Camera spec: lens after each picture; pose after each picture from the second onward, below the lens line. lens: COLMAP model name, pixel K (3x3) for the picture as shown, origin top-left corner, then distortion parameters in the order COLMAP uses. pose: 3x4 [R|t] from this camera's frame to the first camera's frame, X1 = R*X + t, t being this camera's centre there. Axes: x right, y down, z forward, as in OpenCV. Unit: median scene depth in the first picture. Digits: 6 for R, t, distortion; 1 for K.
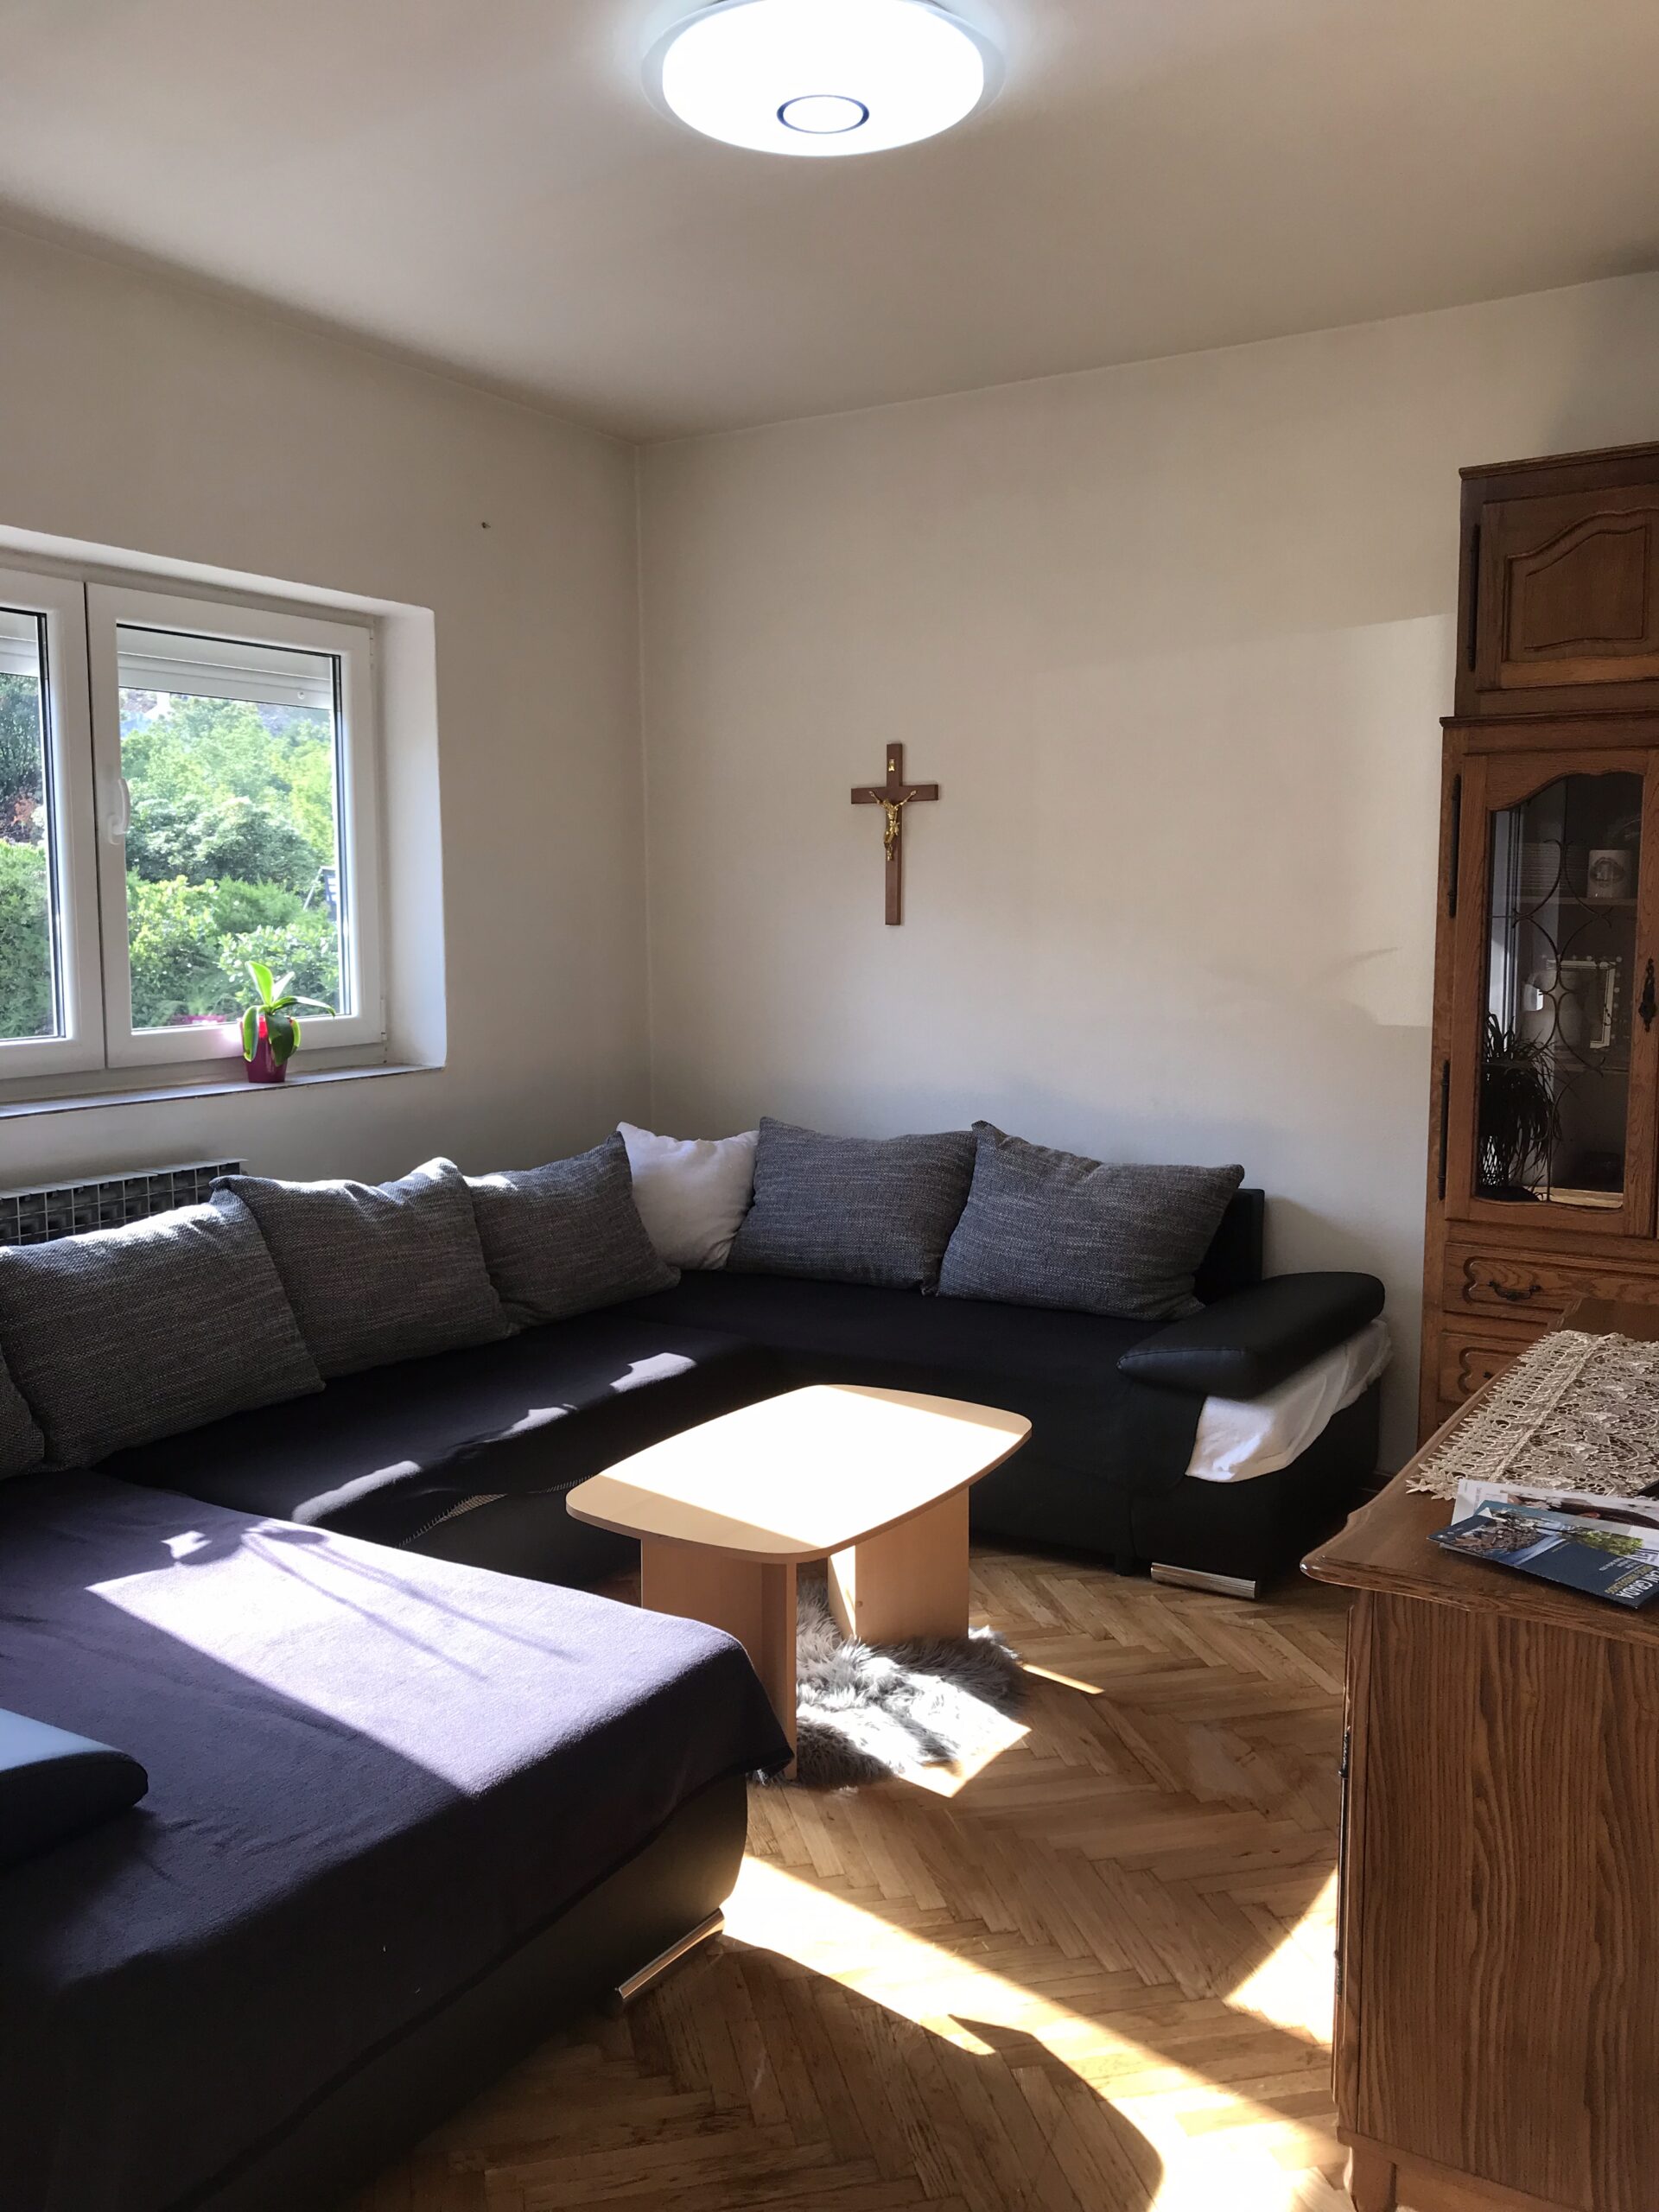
lens RADIAL K [[1784.4, 0, 829.5], [0, 1784.4, 1106.0], [0, 0, 1]] dist [0.087735, -0.300766]
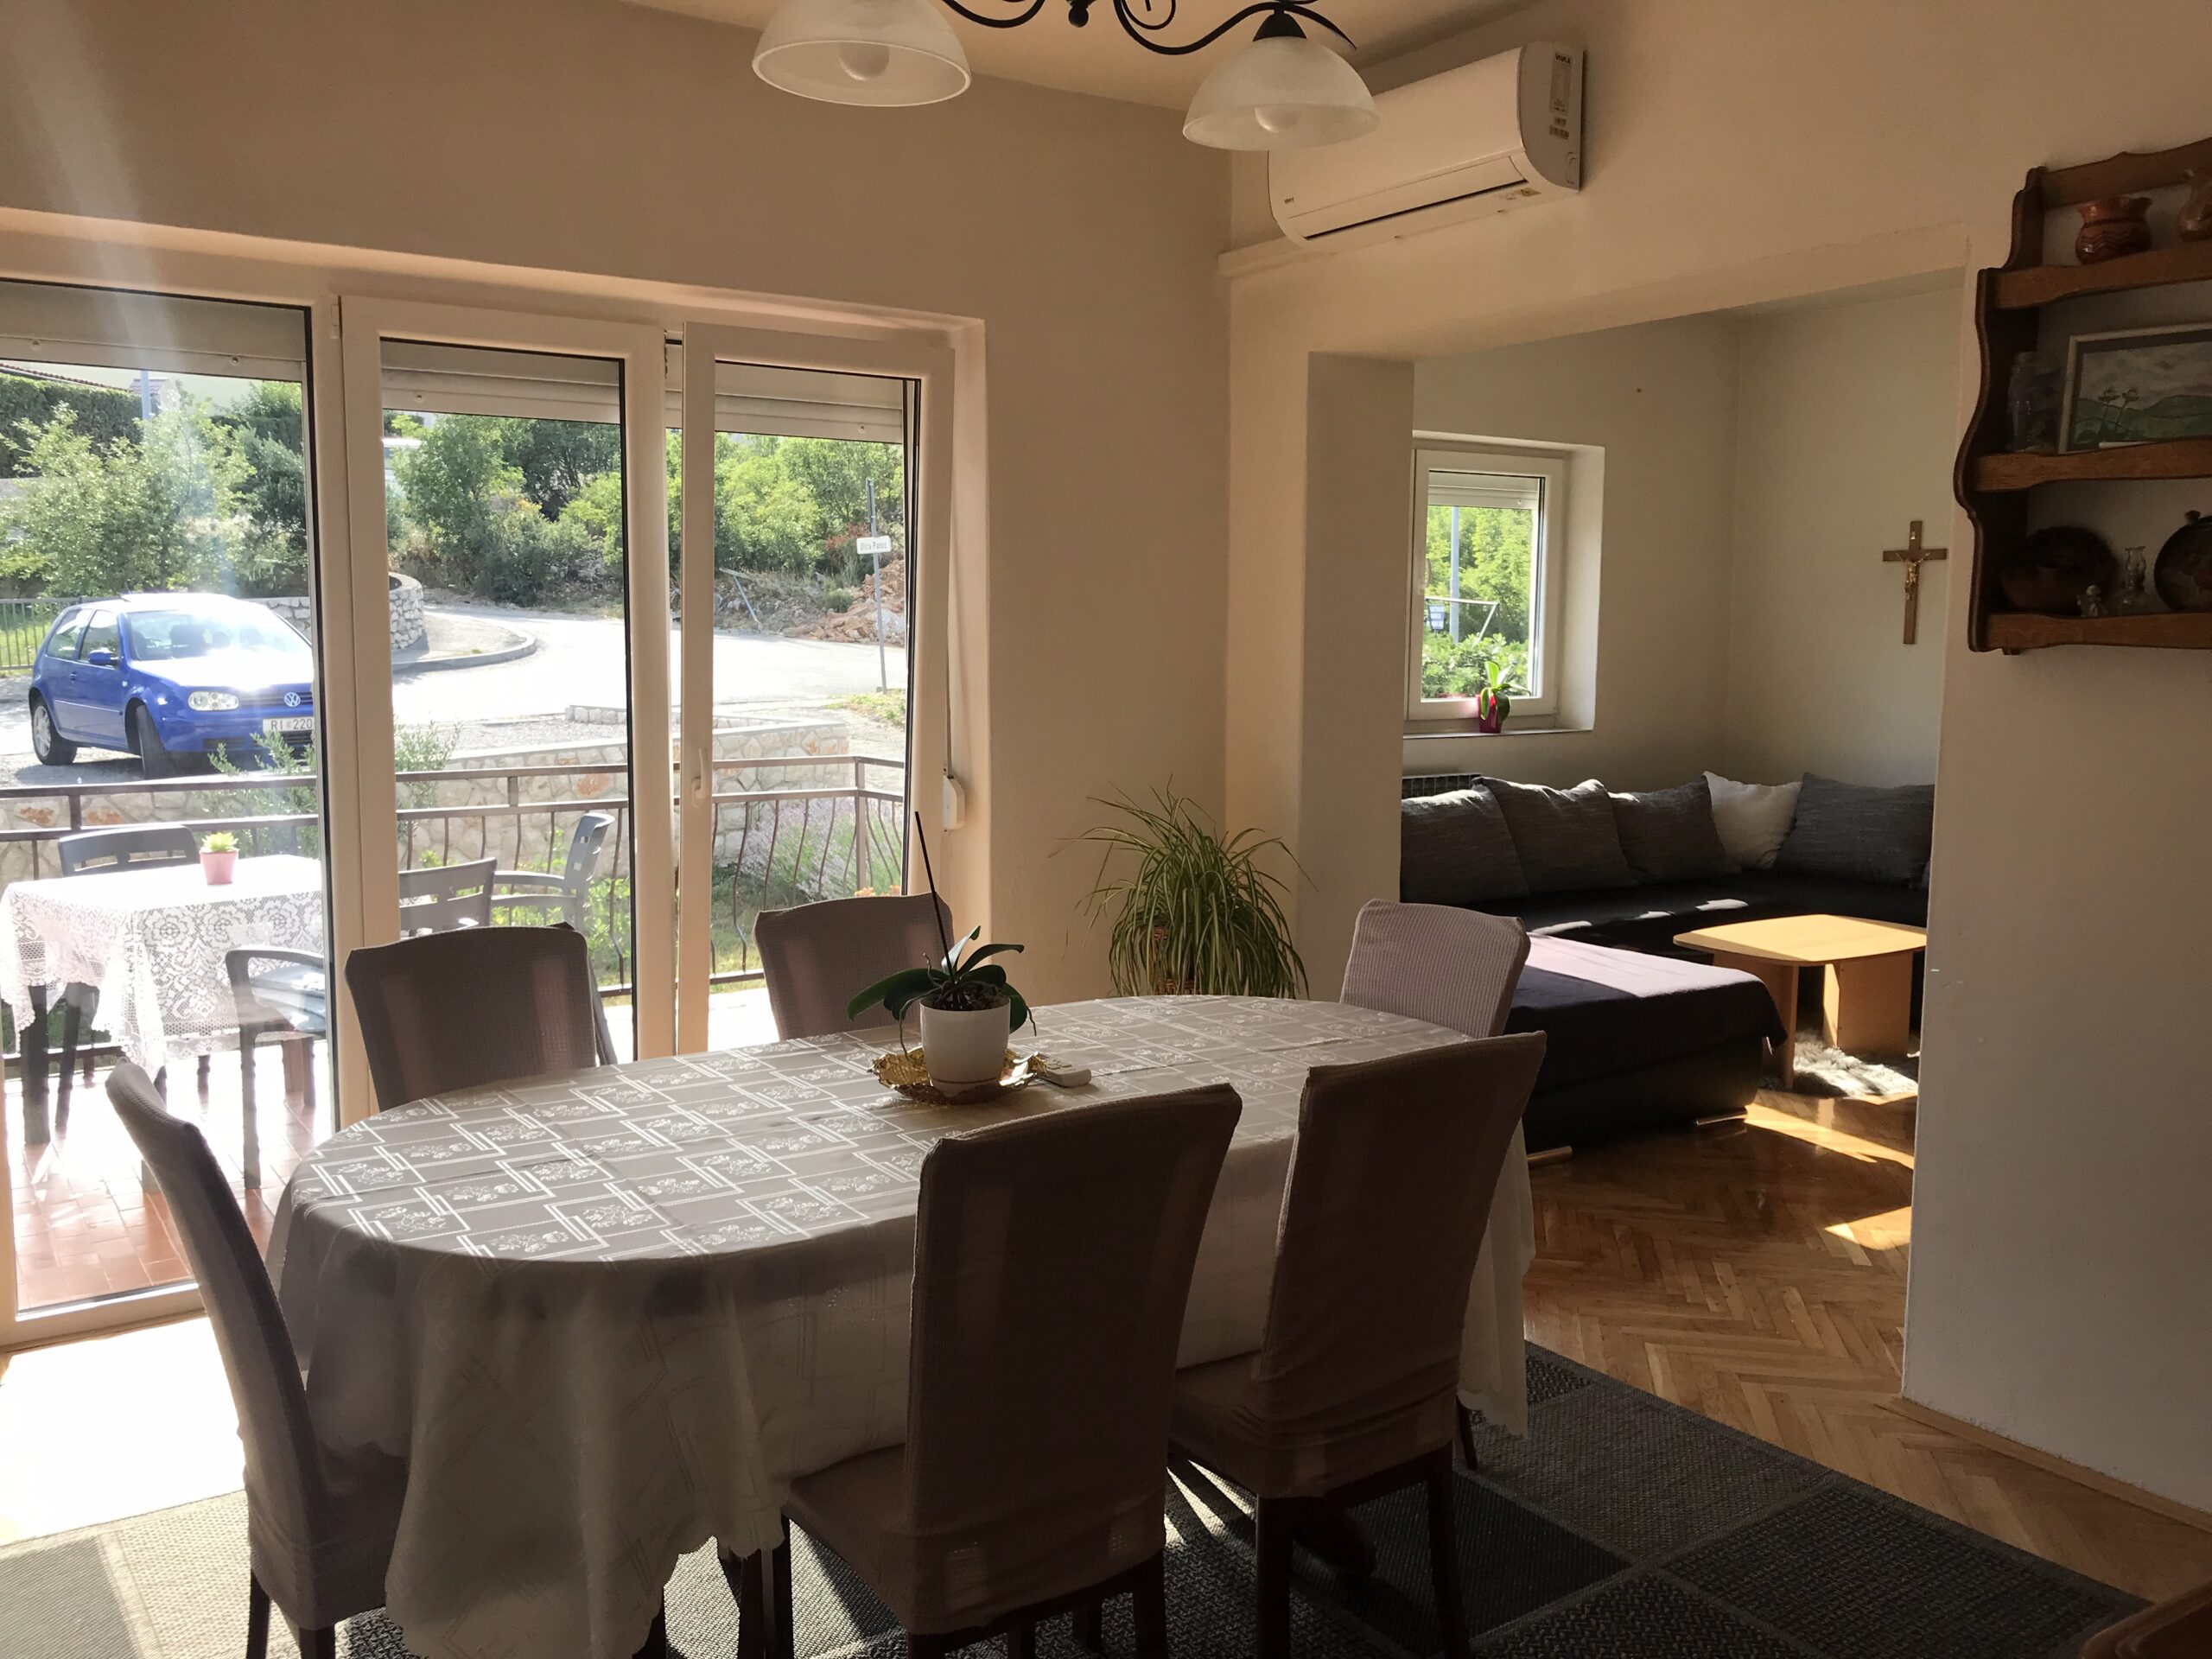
lens RADIAL K [[1784.4, 0, 1106.0], [0, 1784.4, 829.5], [0, 0, 1]] dist [0.087735, -0.300766]
pose [[0.909415, 0.053252, -0.412467, 0.060155], [-0.054059, 0.998490, 0.009720, 0.081085], [0.412362, 0.013458, 0.910921, -0.692578]]
